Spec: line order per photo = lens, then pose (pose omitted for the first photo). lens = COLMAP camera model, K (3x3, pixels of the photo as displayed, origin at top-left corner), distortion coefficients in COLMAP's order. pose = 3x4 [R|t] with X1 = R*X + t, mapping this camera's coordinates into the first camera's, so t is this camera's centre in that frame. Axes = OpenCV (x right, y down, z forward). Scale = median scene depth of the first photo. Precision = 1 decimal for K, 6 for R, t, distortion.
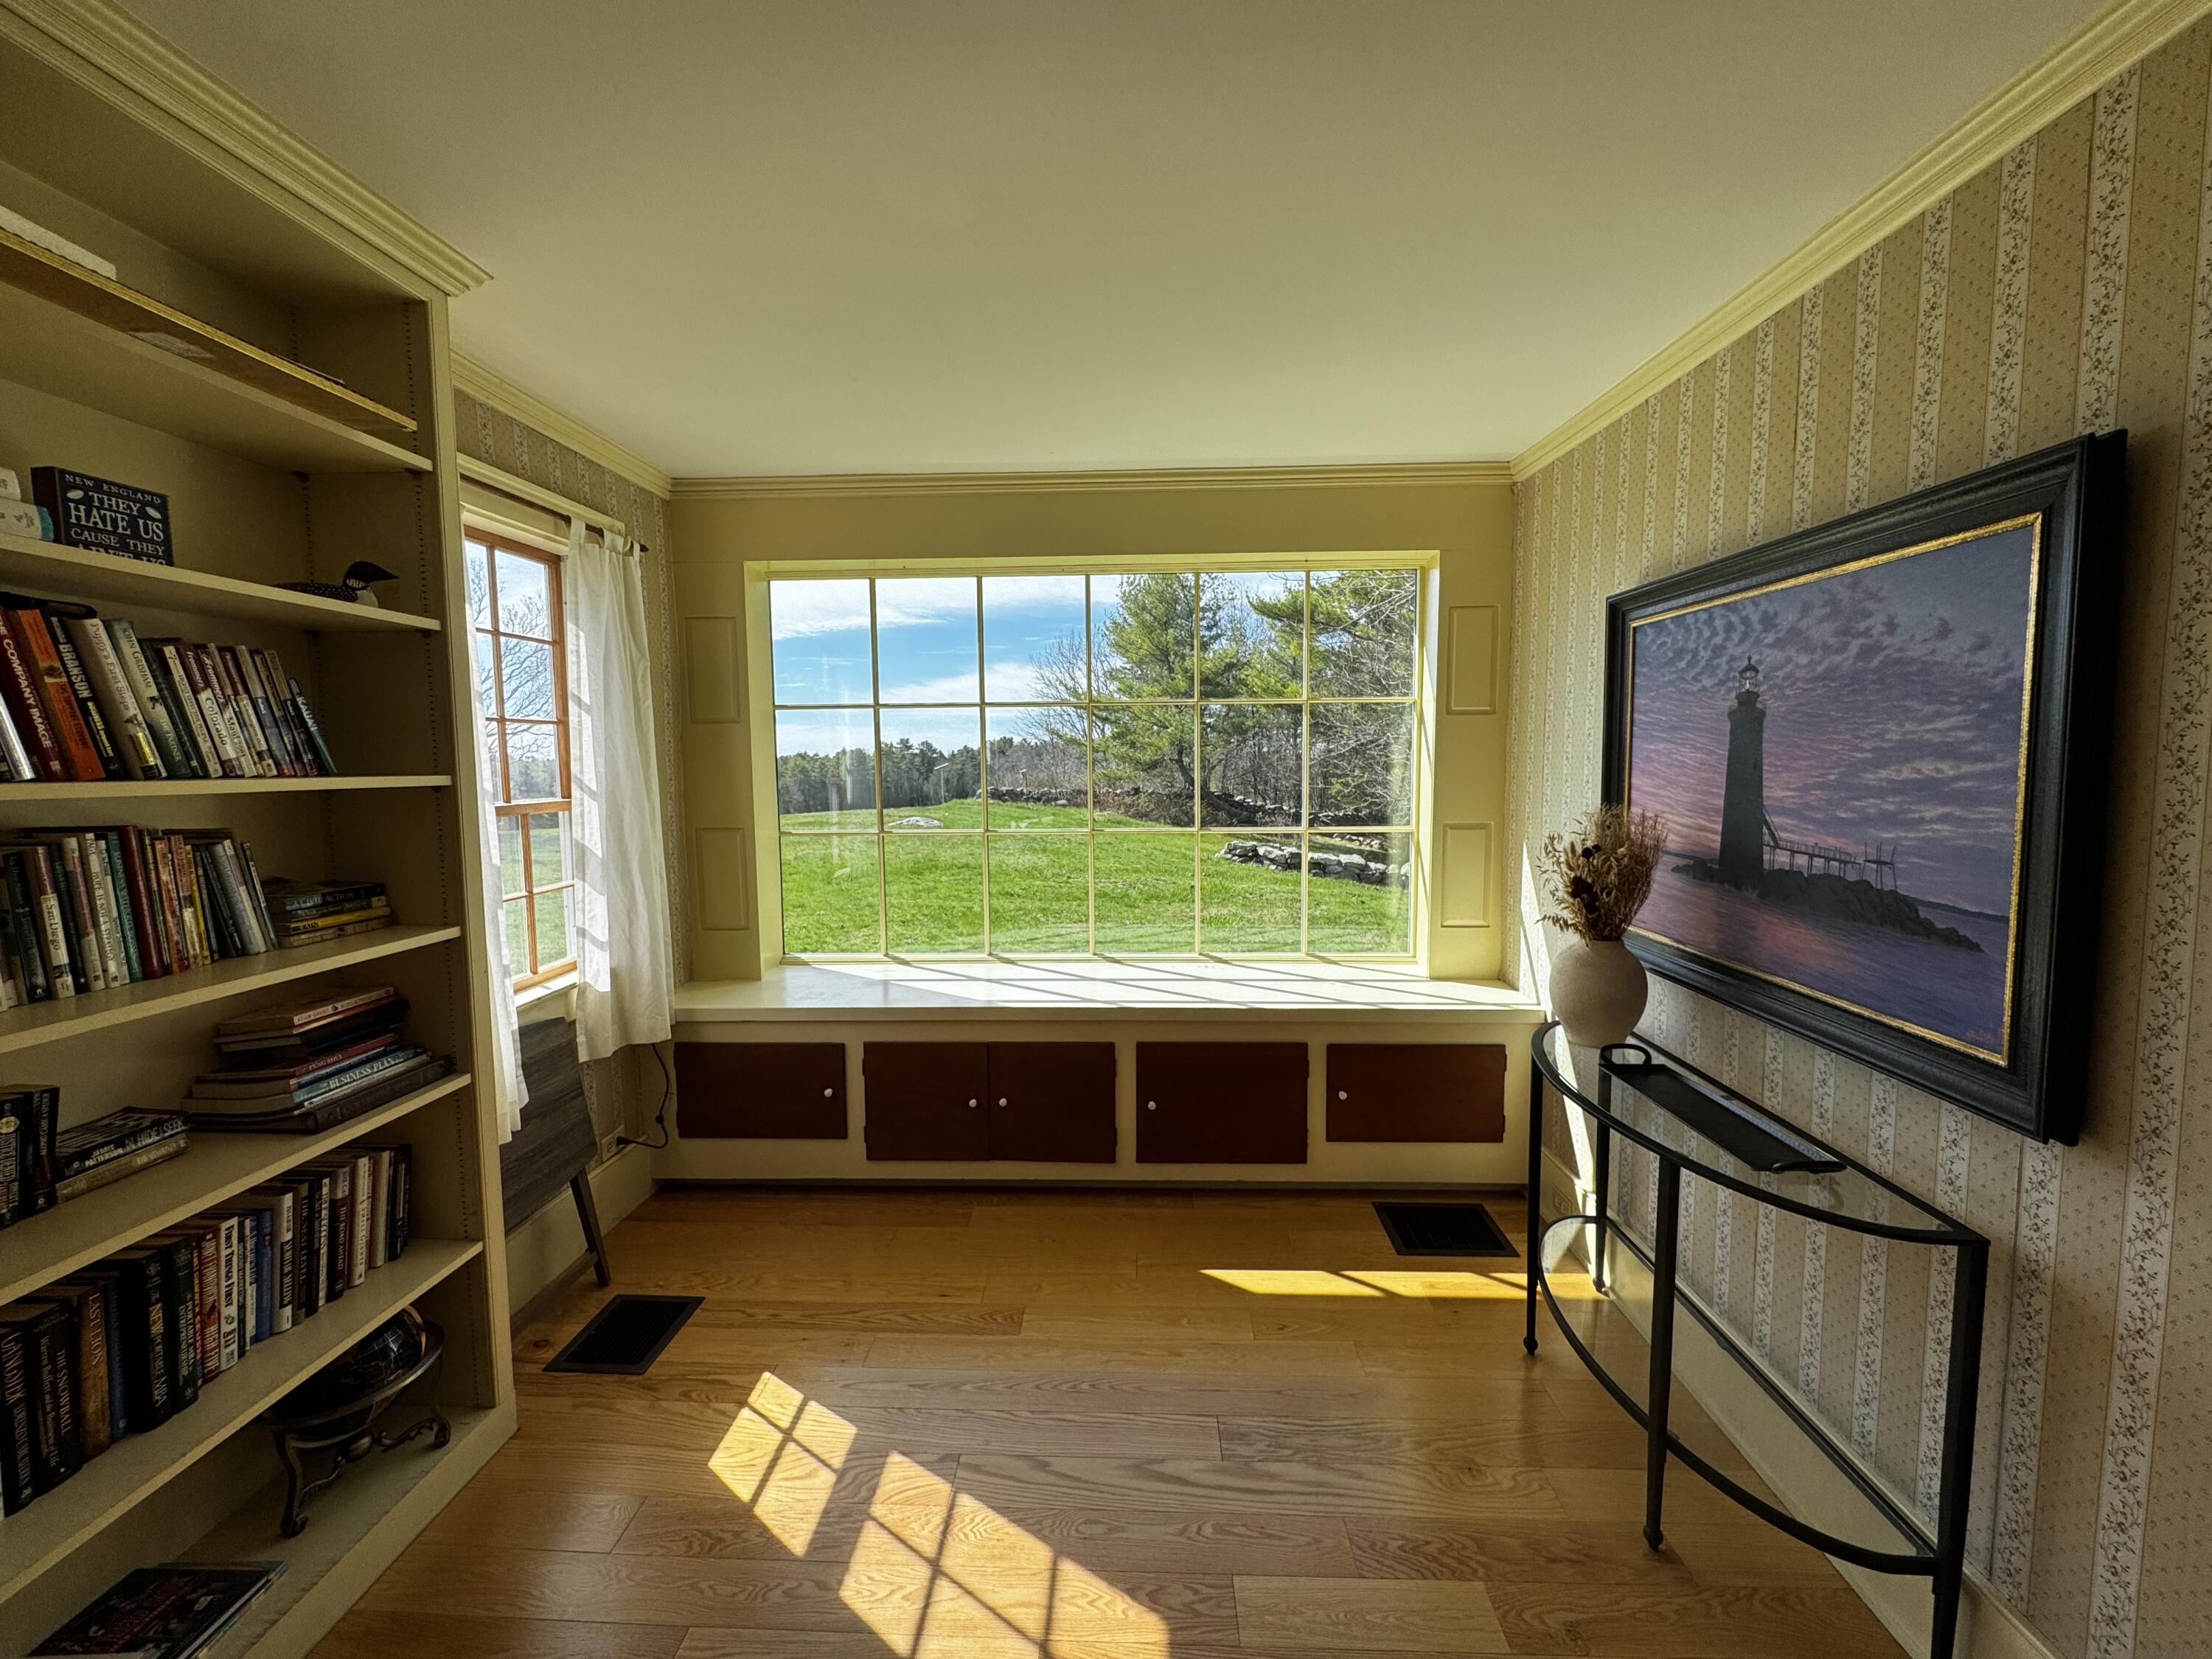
lens RADIAL K [[883.7, 0, 1101.8], [0, 883.7, 826.4], [0, 0, 1]] dist [-0.000448, -0.000089]
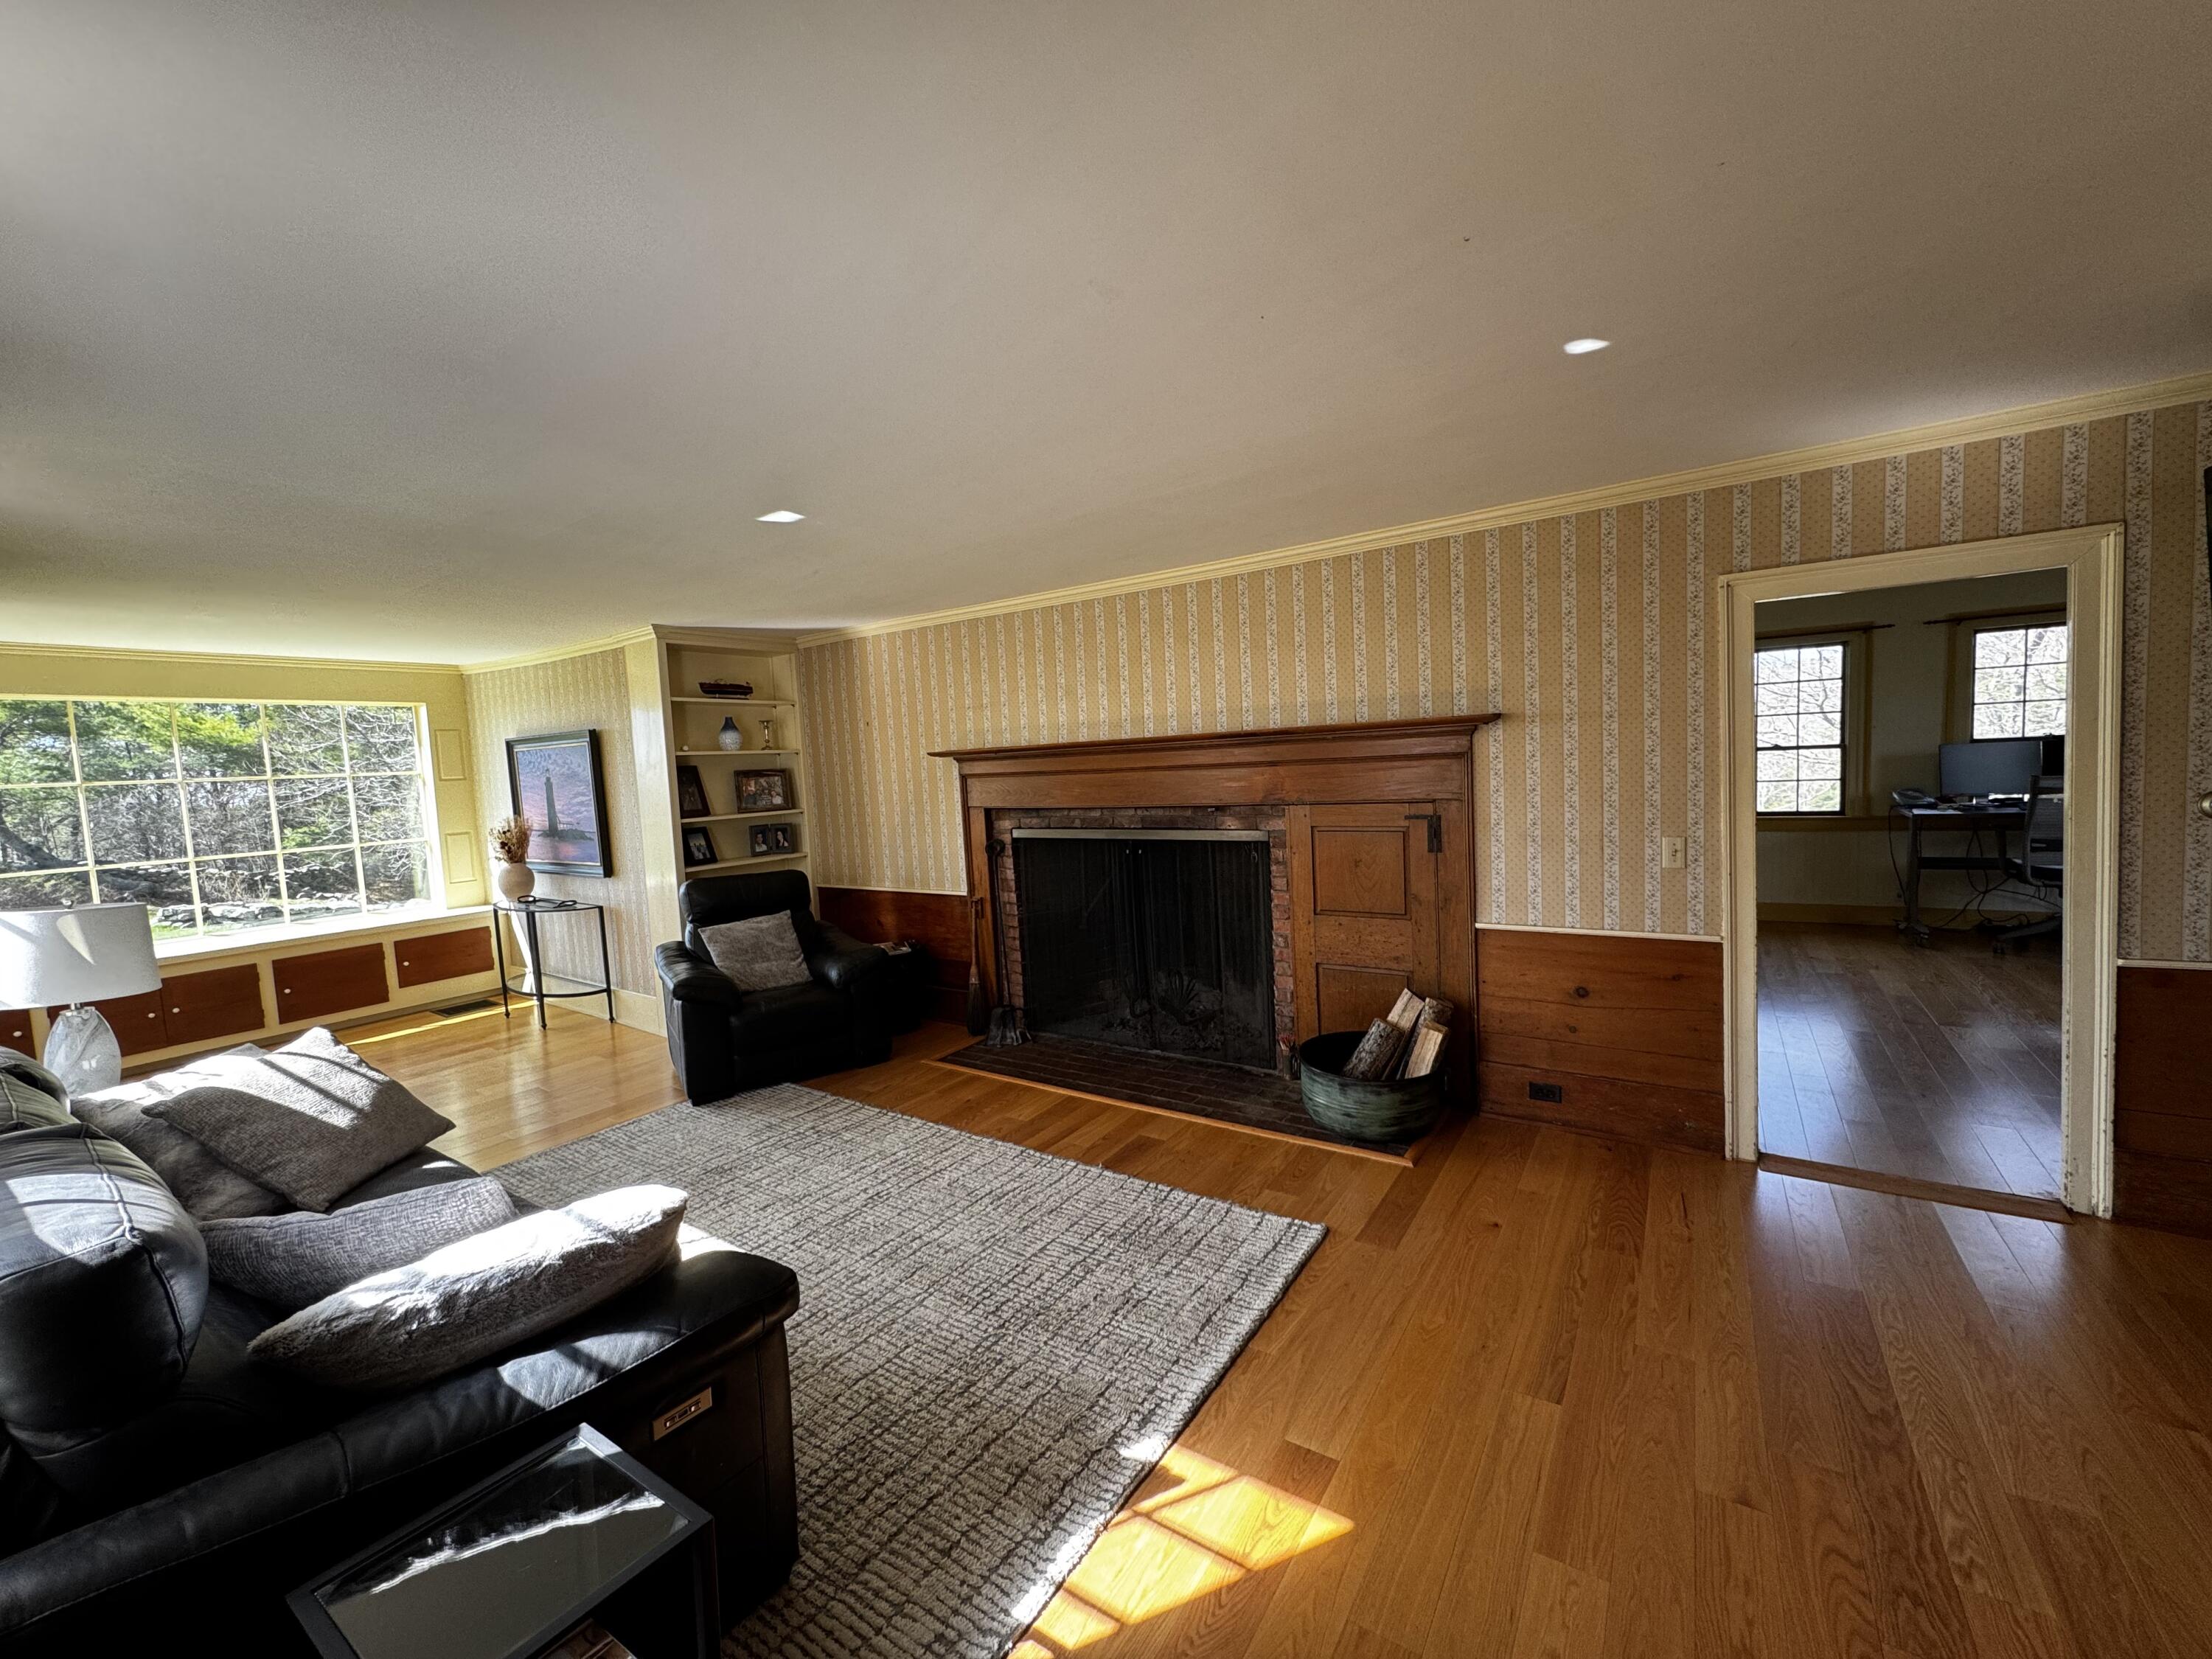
lens RADIAL K [[883.7, 0, 1100.3], [0, 883.7, 820.8], [0, 0, 1]] dist [-0.000448, -0.000089]
pose [[0.523840, -0.077581, 0.848276, -0.794914], [0.109661, 0.993699, 0.023162, 0.127606], [-0.844728, 0.080889, 0.529047, -1.974607]]
